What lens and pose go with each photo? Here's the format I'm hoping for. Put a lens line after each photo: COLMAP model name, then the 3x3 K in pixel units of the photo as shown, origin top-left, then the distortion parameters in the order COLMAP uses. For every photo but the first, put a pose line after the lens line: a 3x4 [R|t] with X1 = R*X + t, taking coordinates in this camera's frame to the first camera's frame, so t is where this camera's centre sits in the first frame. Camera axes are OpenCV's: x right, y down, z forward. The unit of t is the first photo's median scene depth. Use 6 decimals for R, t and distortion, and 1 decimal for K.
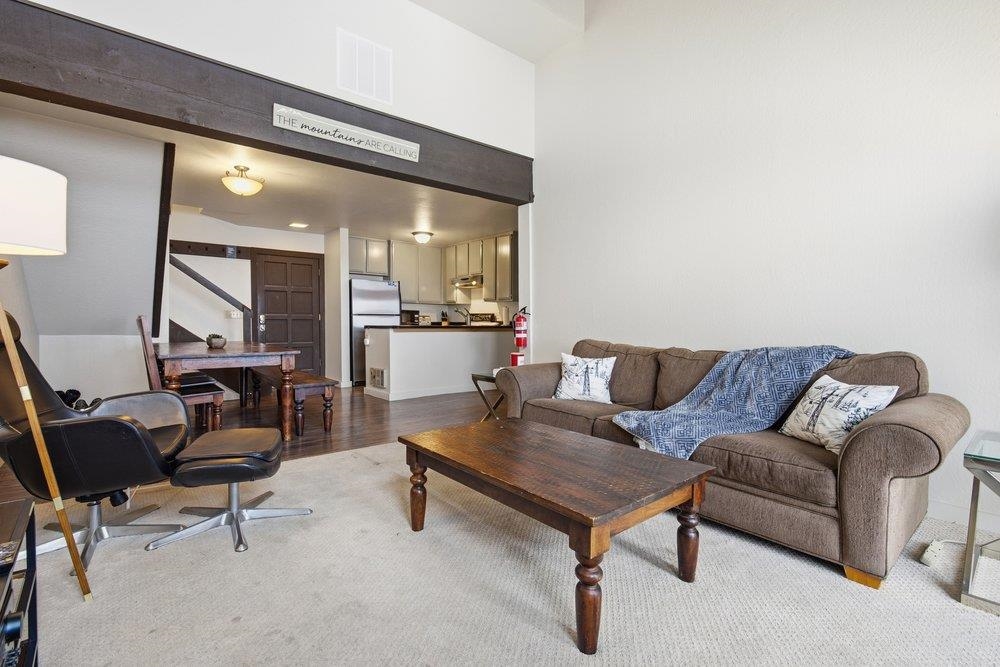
lens RADIAL K [[458.8, 0, 500.0], [0, 458.8, 333.5], [0, 0, 1]] dist [-0.000437, 0.000428]
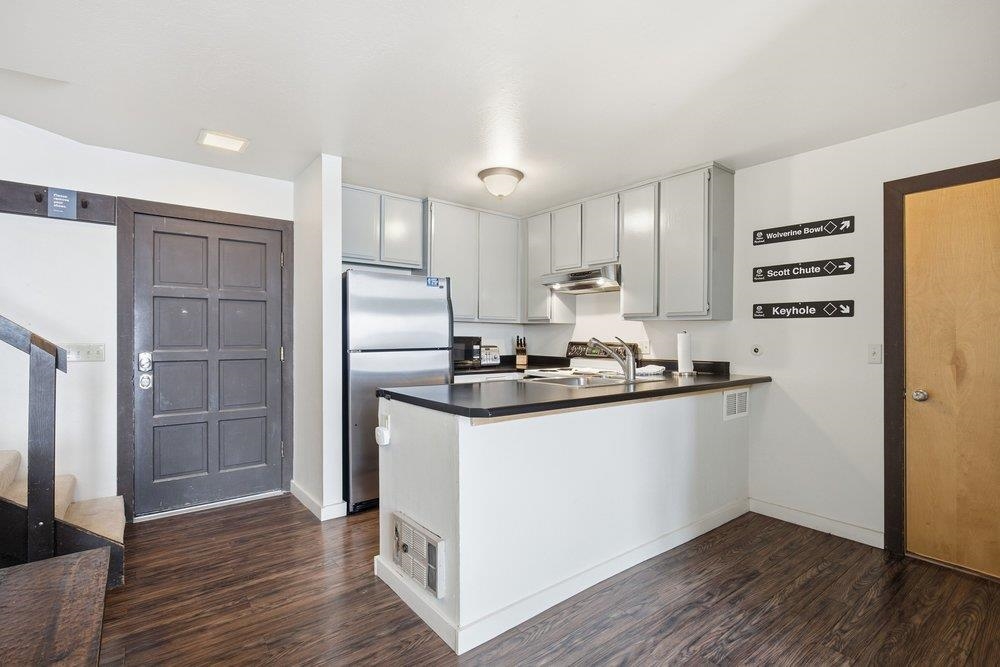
lens RADIAL K [[469.0, 0, 500.0], [0, 469.0, 333.5], [0, 0, 1]] dist [0.000741, 0.000052]
pose [[0.999719, -0.000928, -0.023688, -0.154819], [0.000261, 0.999604, -0.028124, -0.042072], [0.023705, 0.028110, 0.999324, 0.515463]]
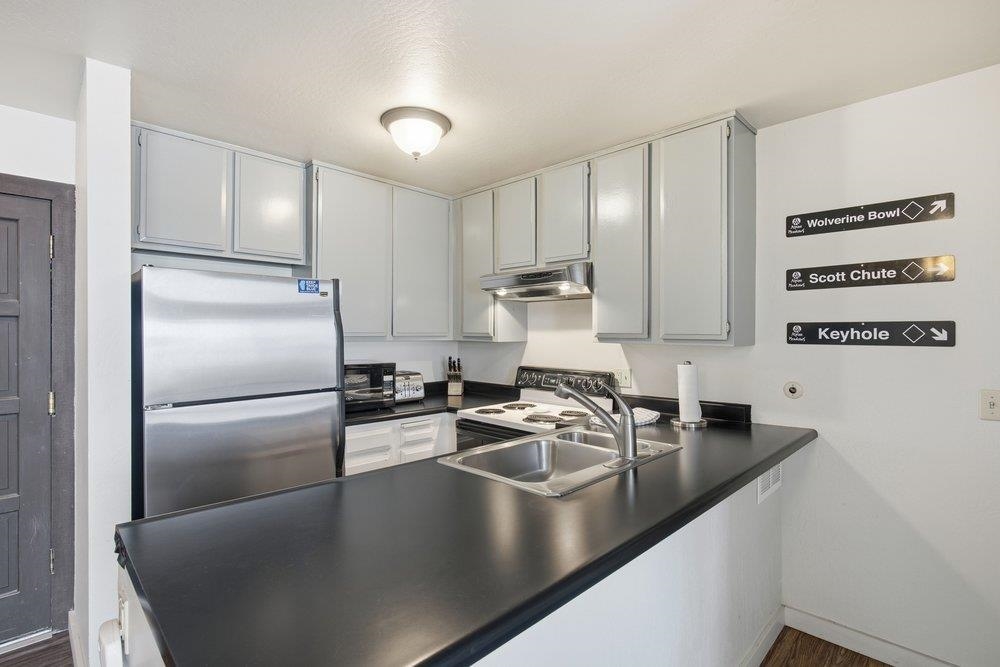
lens RADIAL K [[472.4, 0, 500.7], [0, 472.4, 328.4], [0, 0, 1]] dist [-0.002060, -0.000221]
pose [[0.995151, -0.004997, 0.098231, -0.141133], [0.008433, 0.999366, -0.034590, -0.068839], [-0.097996, 0.035250, 0.994562, 0.673800]]
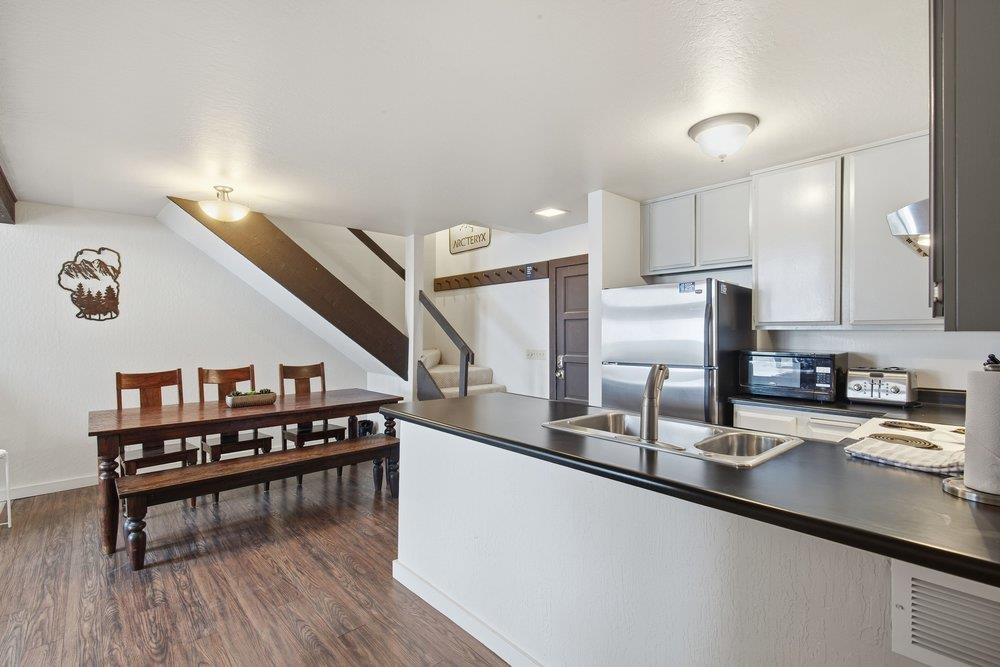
lens RADIAL K [[457.8, 0, 501.7], [0, 457.8, 337.1], [0, 0, 1]] dist [0.000826, -0.000061]
pose [[0.050059, 0.001558, -0.998745, 0.149775], [-0.023610, 0.999721, 0.000376, -0.061356], [0.998467, 0.023561, 0.050082, 0.810993]]
